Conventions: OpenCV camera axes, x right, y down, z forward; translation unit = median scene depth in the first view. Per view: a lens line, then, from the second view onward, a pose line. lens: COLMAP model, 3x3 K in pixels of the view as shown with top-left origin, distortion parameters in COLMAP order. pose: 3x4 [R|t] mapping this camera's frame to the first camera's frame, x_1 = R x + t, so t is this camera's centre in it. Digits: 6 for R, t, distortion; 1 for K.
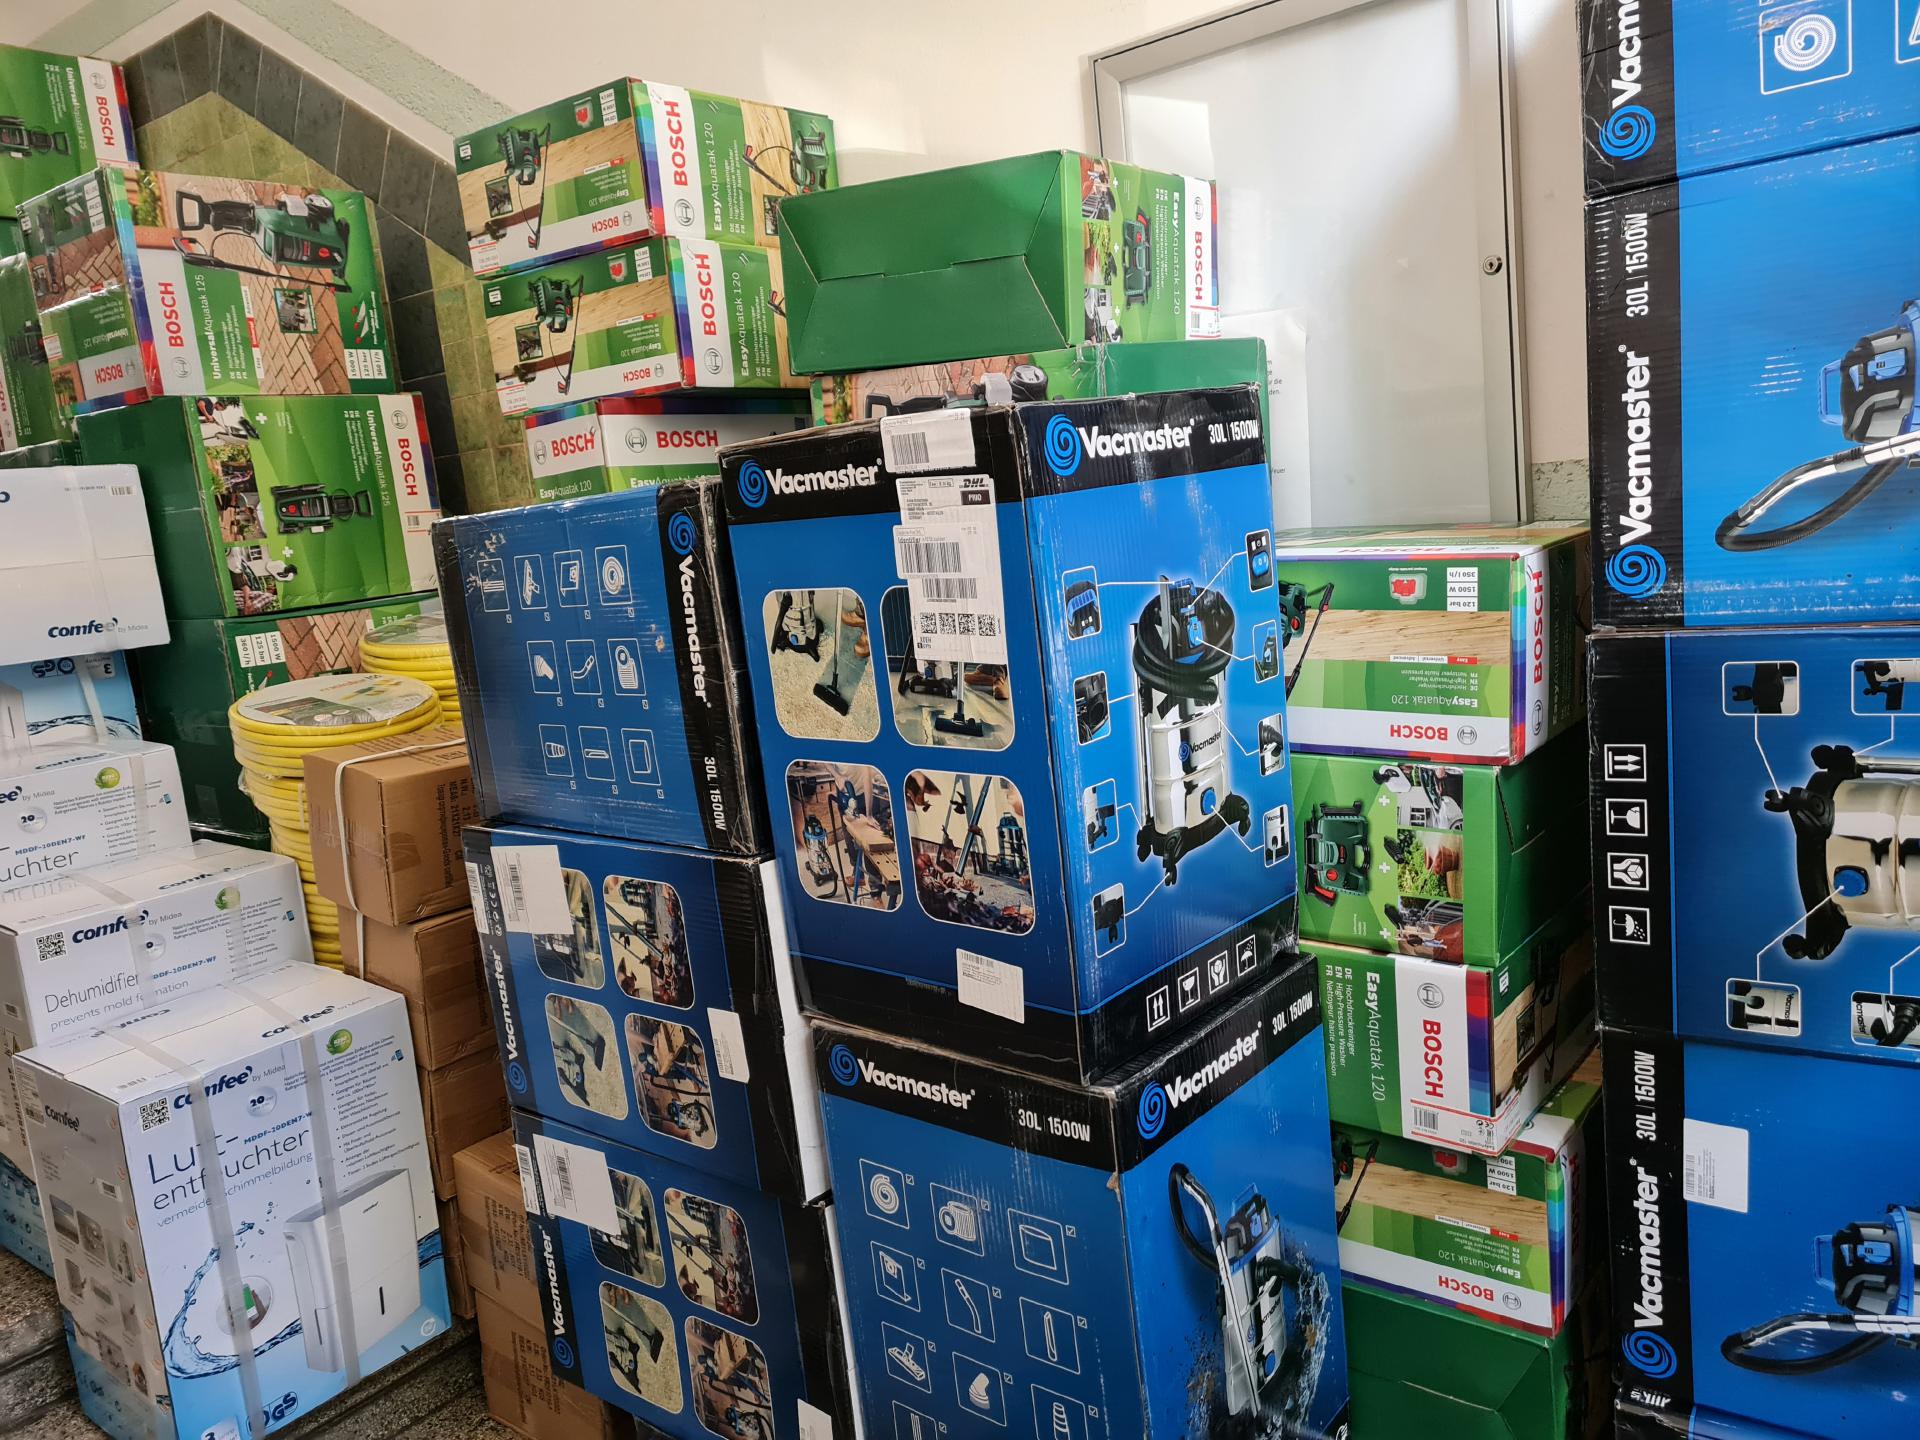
lens RADIAL K [[1431.1, 0, 973.6], [0, 1431.1, 730.0], [0, 0, 1]] dist [0.059835, -0.045381]
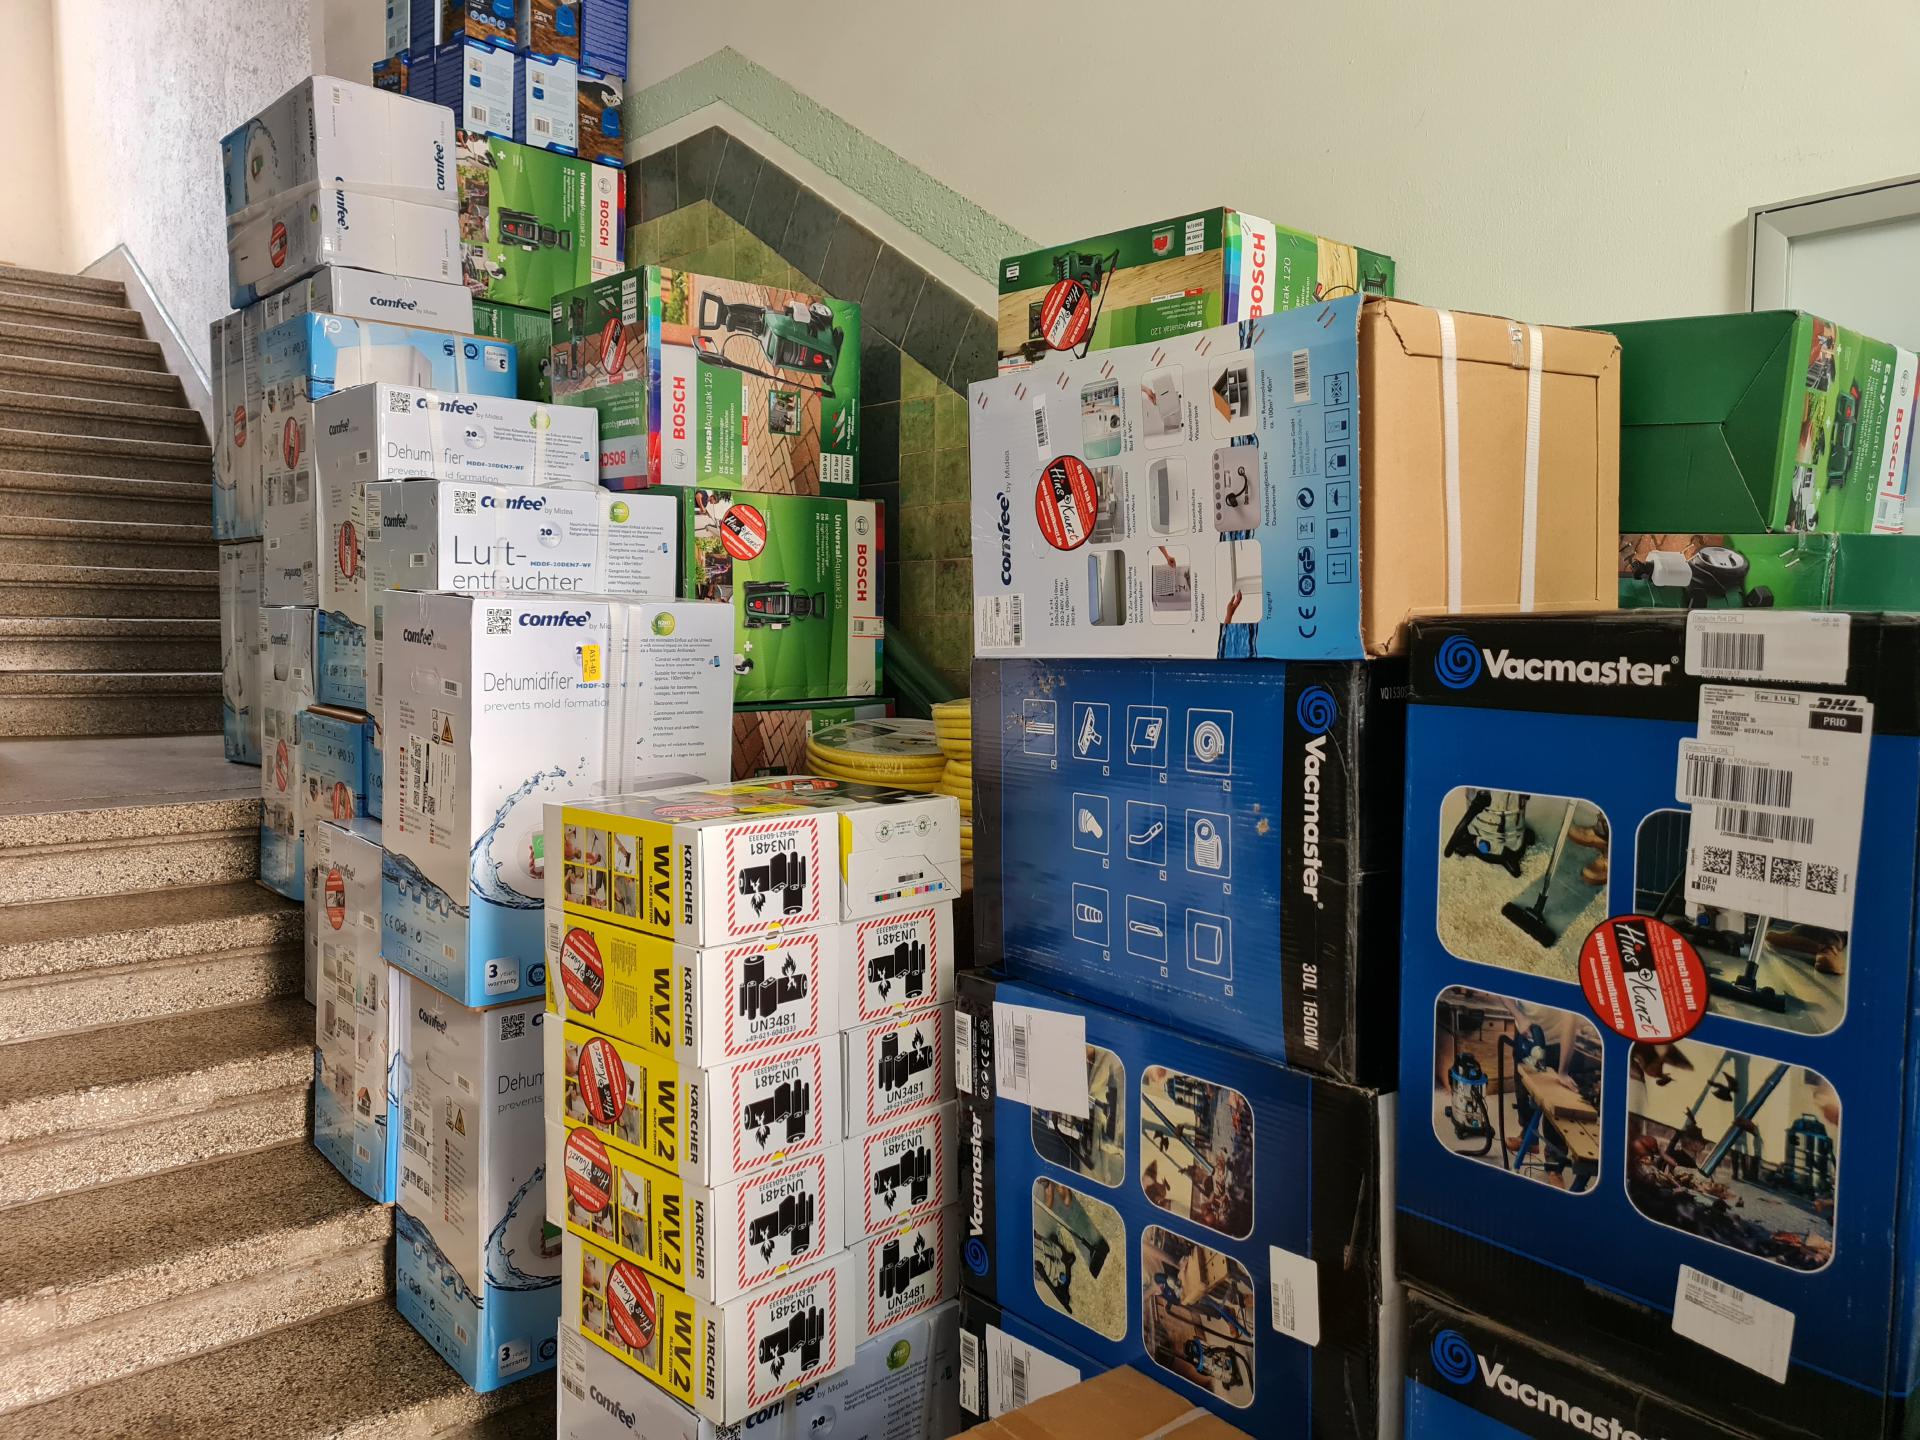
lens RADIAL K [[1421.7, 0, 960.0], [0, 1421.7, 720.0], [0, 0, 1]] dist [0.034103, -0.000319]
pose [[0.979172, 0.117630, -0.165488, -0.248823], [-0.131478, 0.988452, -0.075341, -0.027314], [0.154714, 0.095530, 0.983330, 0.094027]]
